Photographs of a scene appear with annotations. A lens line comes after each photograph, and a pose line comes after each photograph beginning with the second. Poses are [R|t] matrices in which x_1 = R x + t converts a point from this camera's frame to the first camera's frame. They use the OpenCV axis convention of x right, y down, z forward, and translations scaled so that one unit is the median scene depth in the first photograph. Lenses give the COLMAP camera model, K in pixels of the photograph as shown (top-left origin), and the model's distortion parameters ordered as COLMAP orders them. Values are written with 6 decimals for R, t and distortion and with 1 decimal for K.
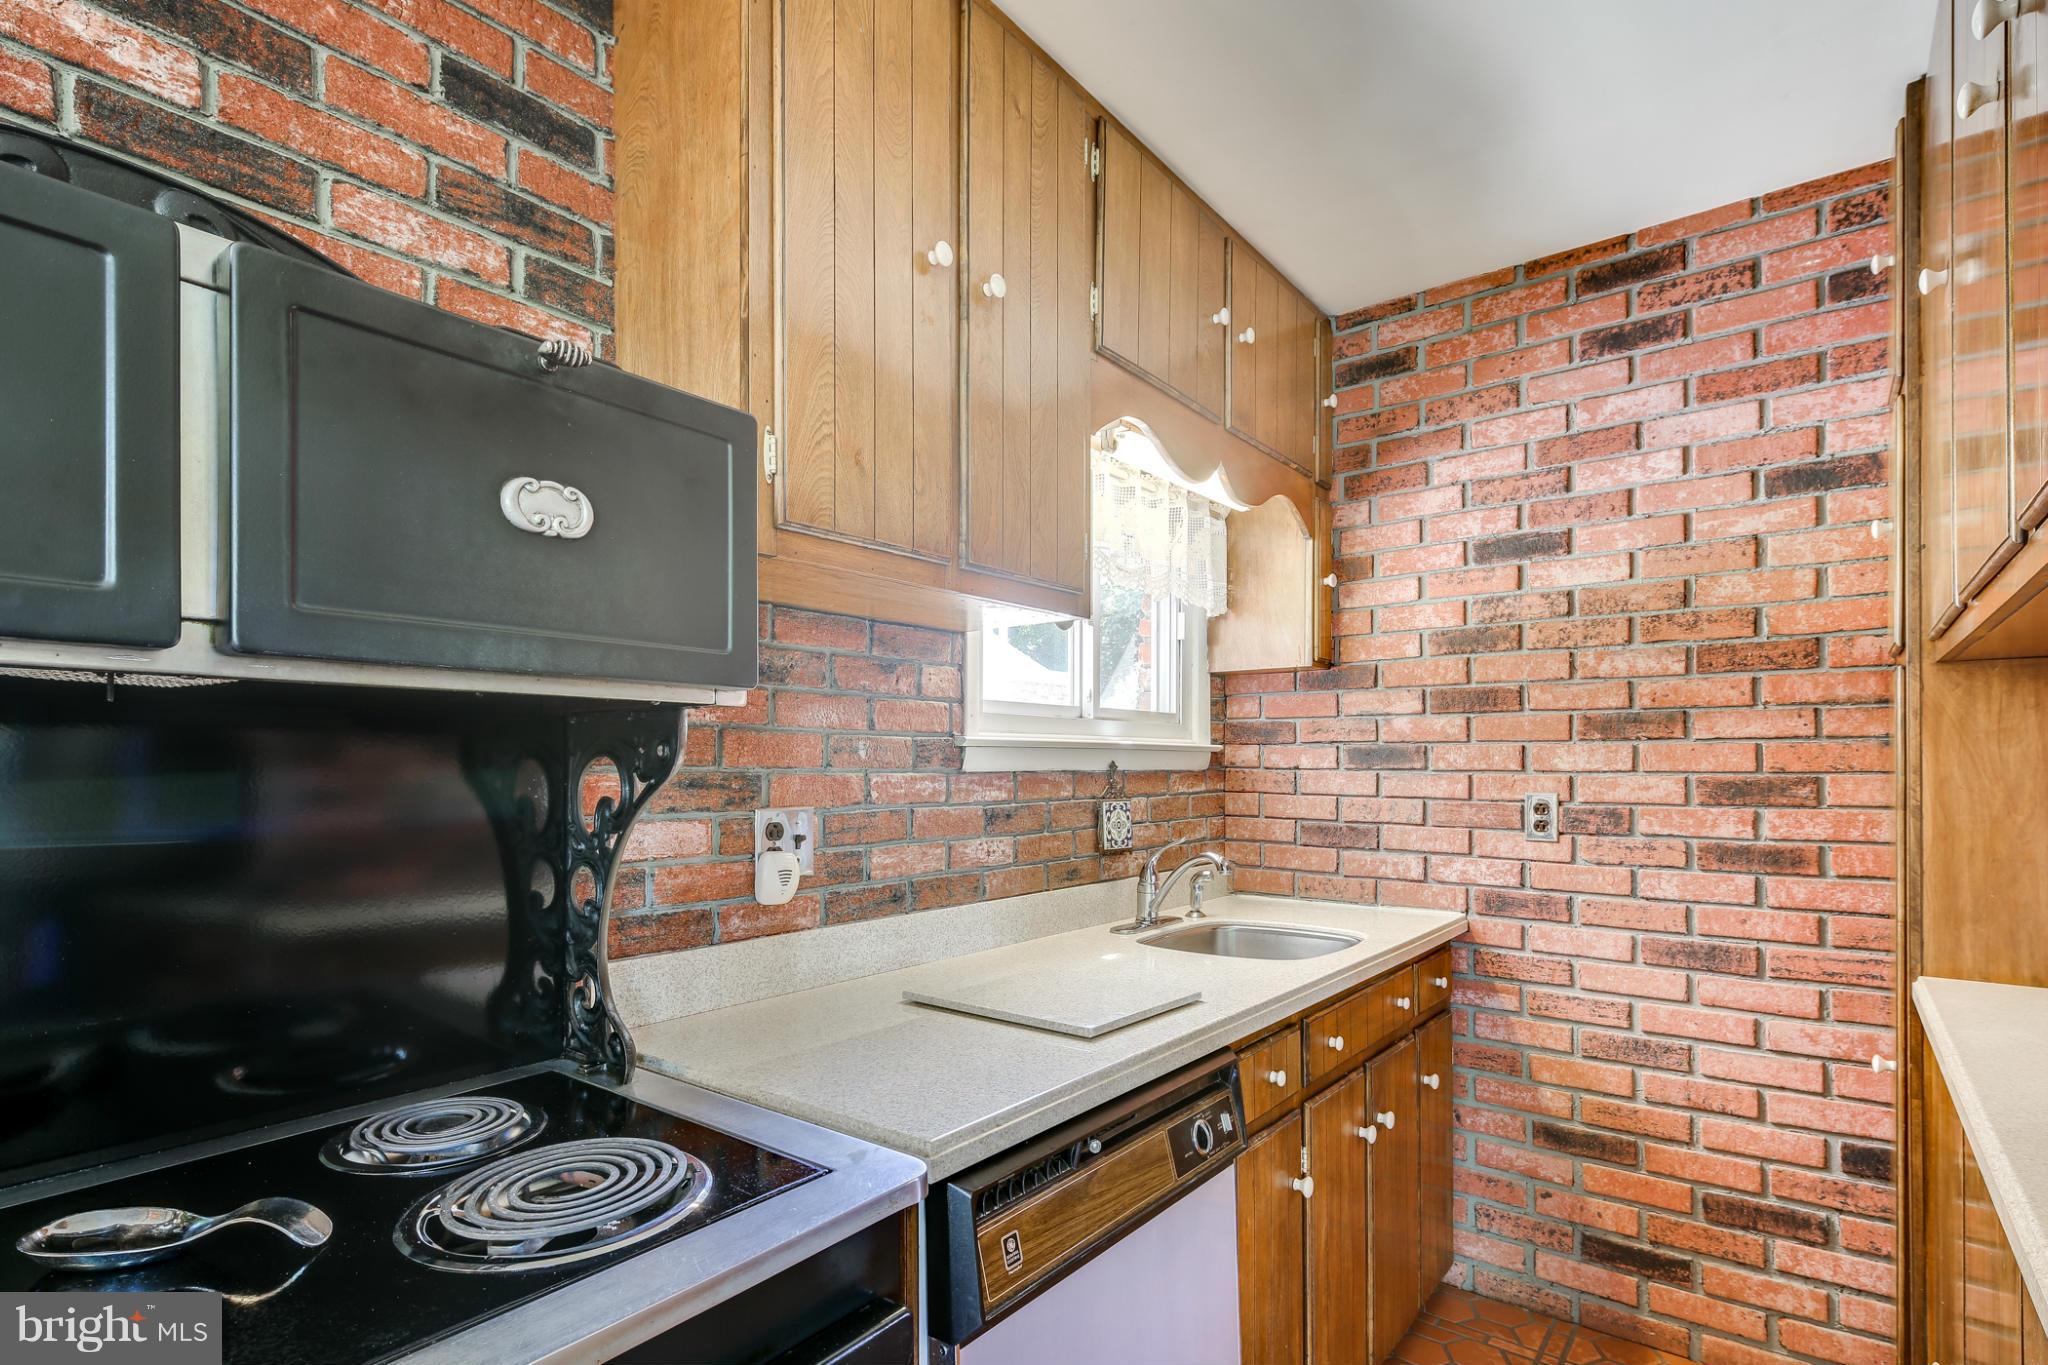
lens RADIAL K [[1000.4, 0, 1024.8], [0, 1000.4, 762.0], [0, 0, 1]] dist [0.004035, -0.001382]
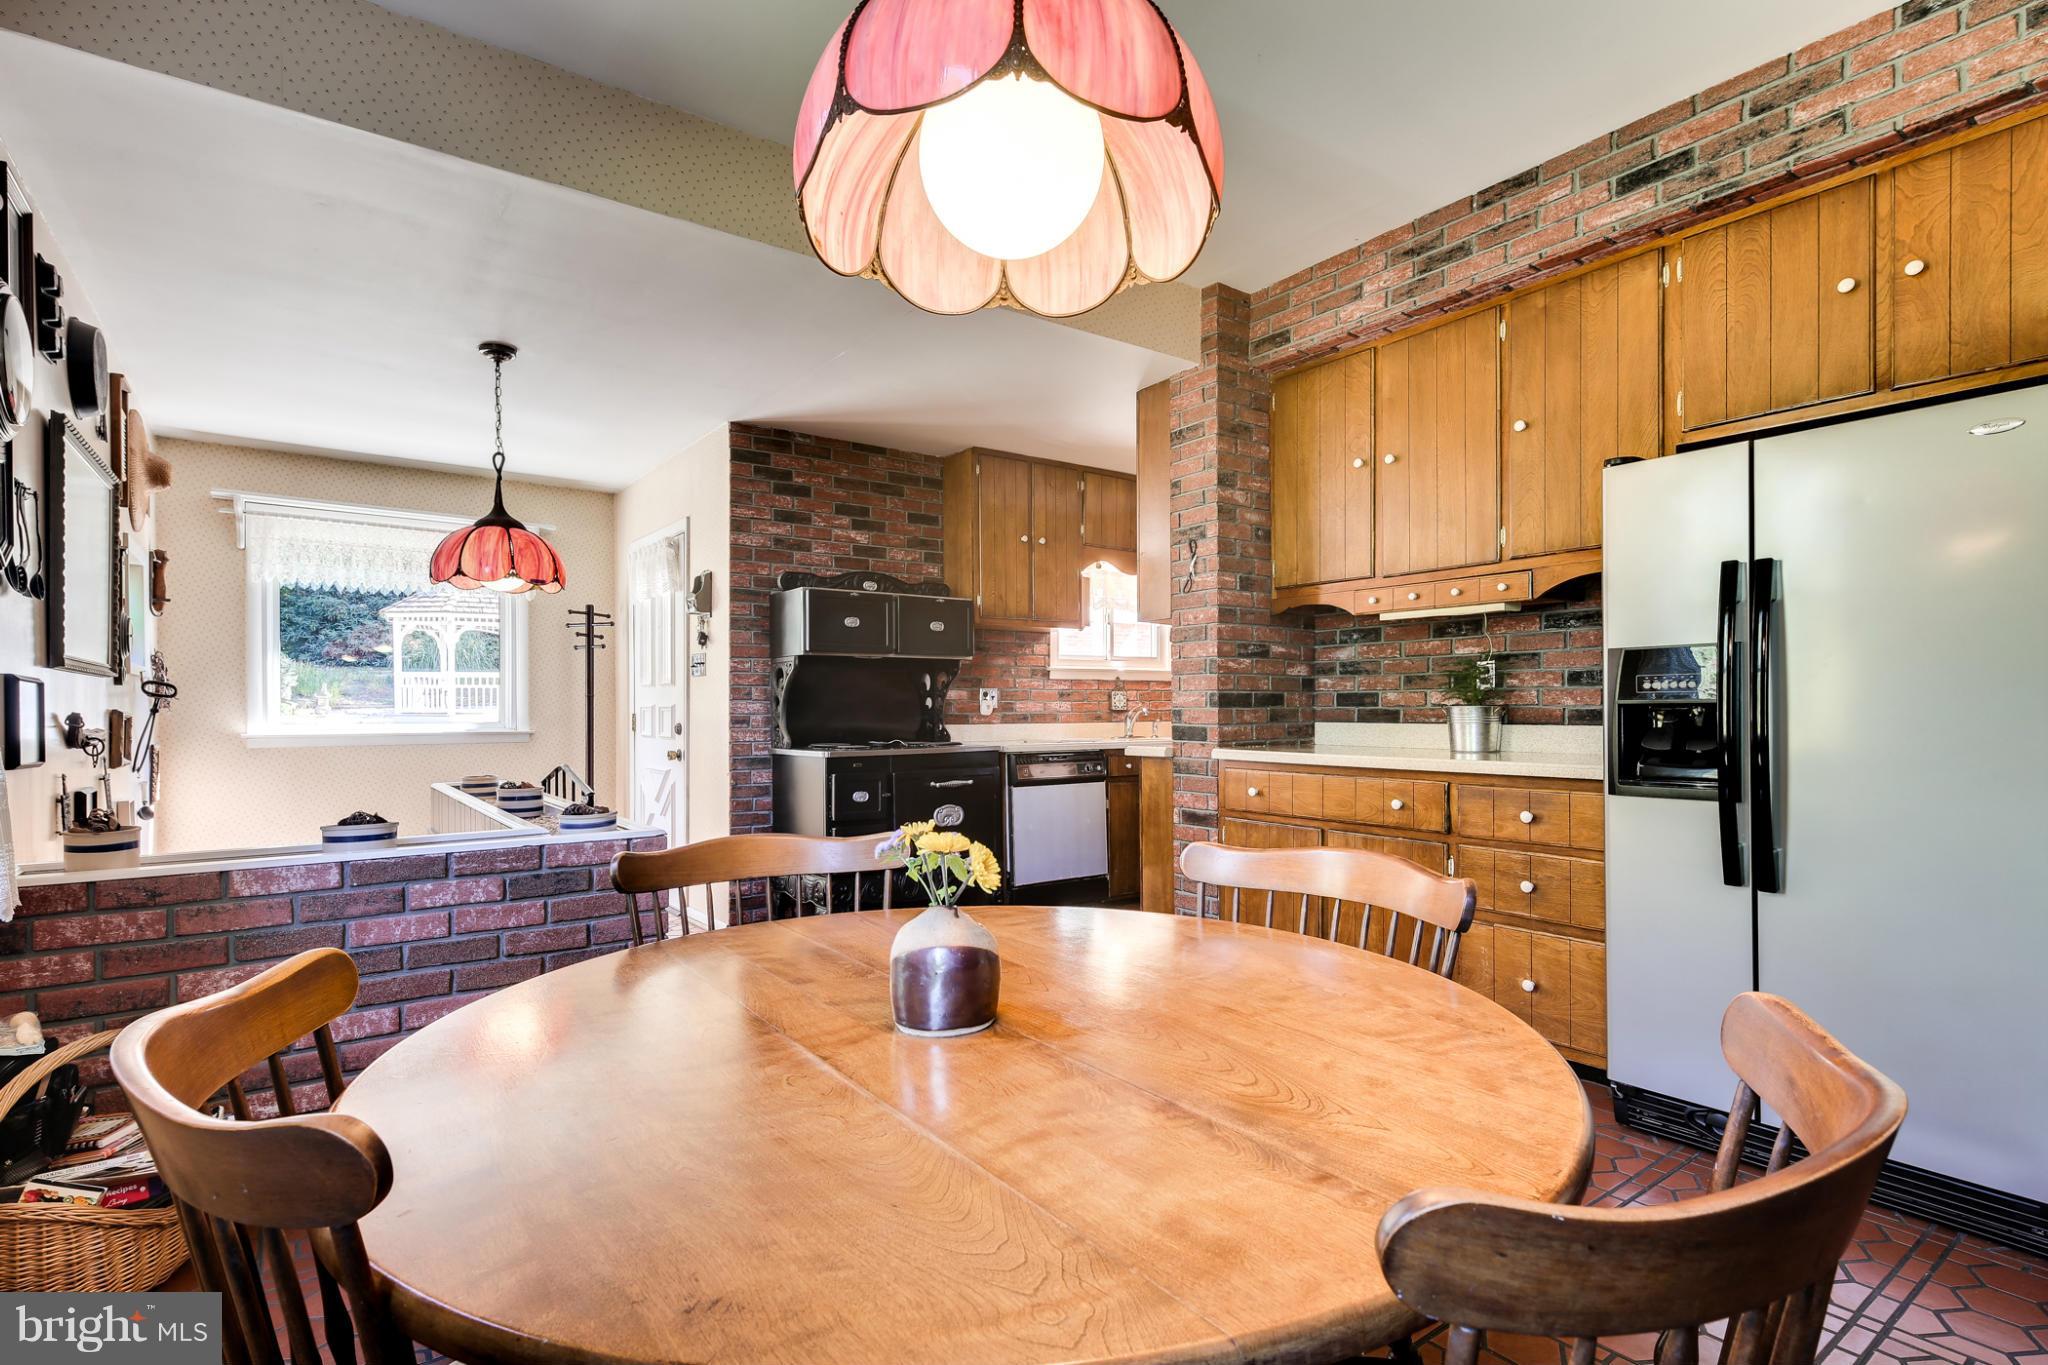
lens RADIAL K [[1000.4, 0, 1022.7], [0, 1000.4, 719.6], [0, 0, 1]] dist [0.004035, -0.001382]
pose [[0.961782, -0.000240, -0.273815, 0.852524], [0.004678, 0.999868, 0.015557, 0.105707], [0.273775, -0.016243, 0.961657, -2.388332]]
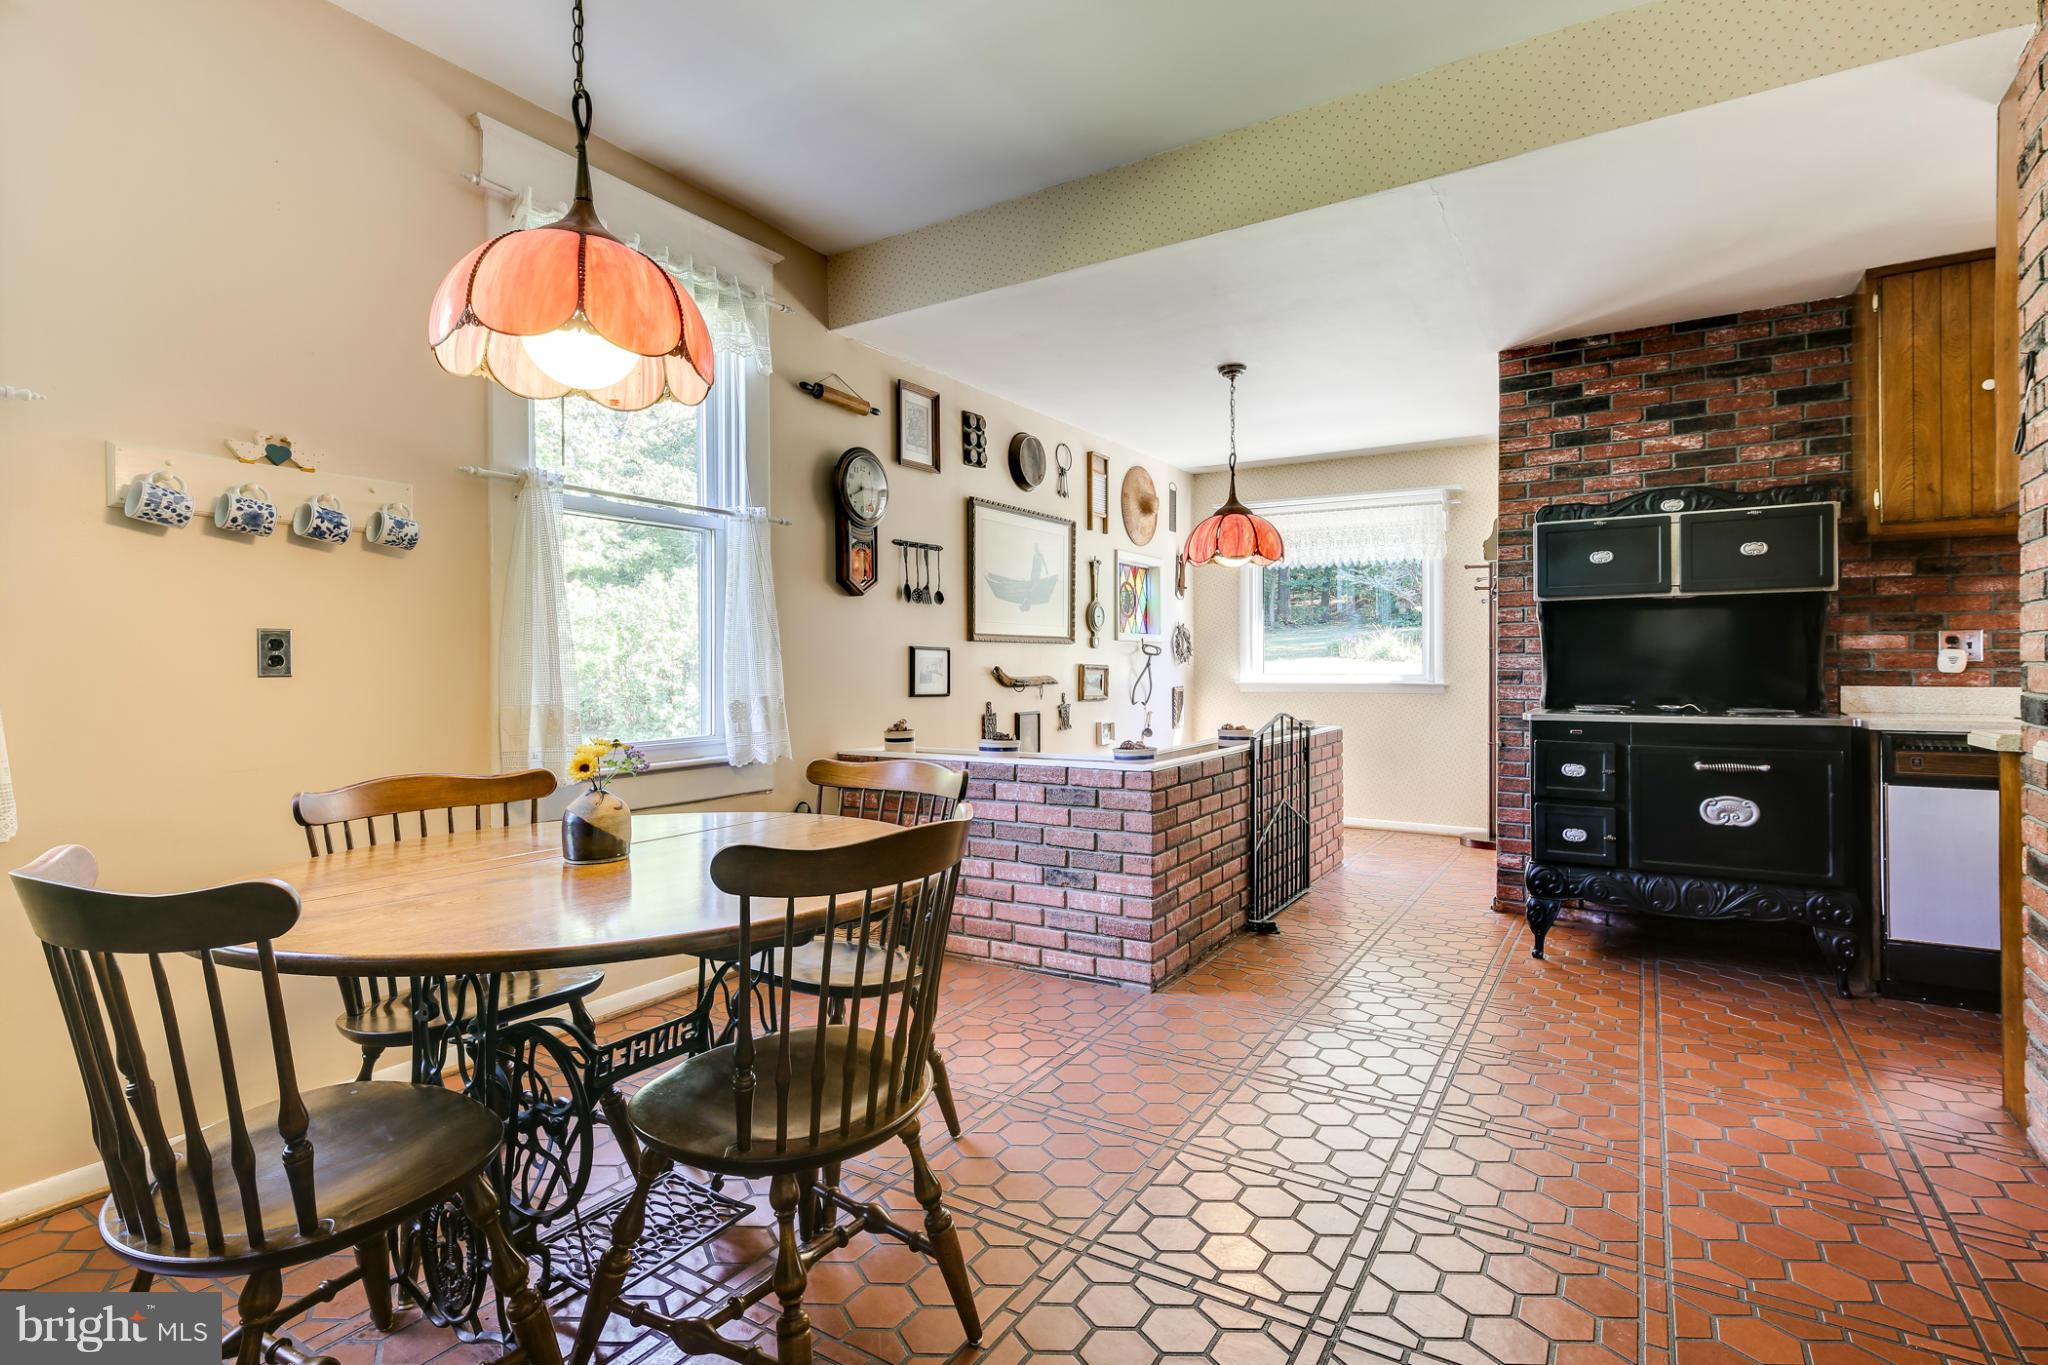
lens RADIAL K [[1000.4, 0, 1012.6], [0, 1000.4, 667.5], [0, 0, 1]] dist [0.004035, -0.001382]
pose [[0.084607, 0.003157, -0.996409, 1.840099], [0.008413, 0.999957, 0.003882, 0.106132], [0.996379, -0.008712, 0.084576, -1.305014]]
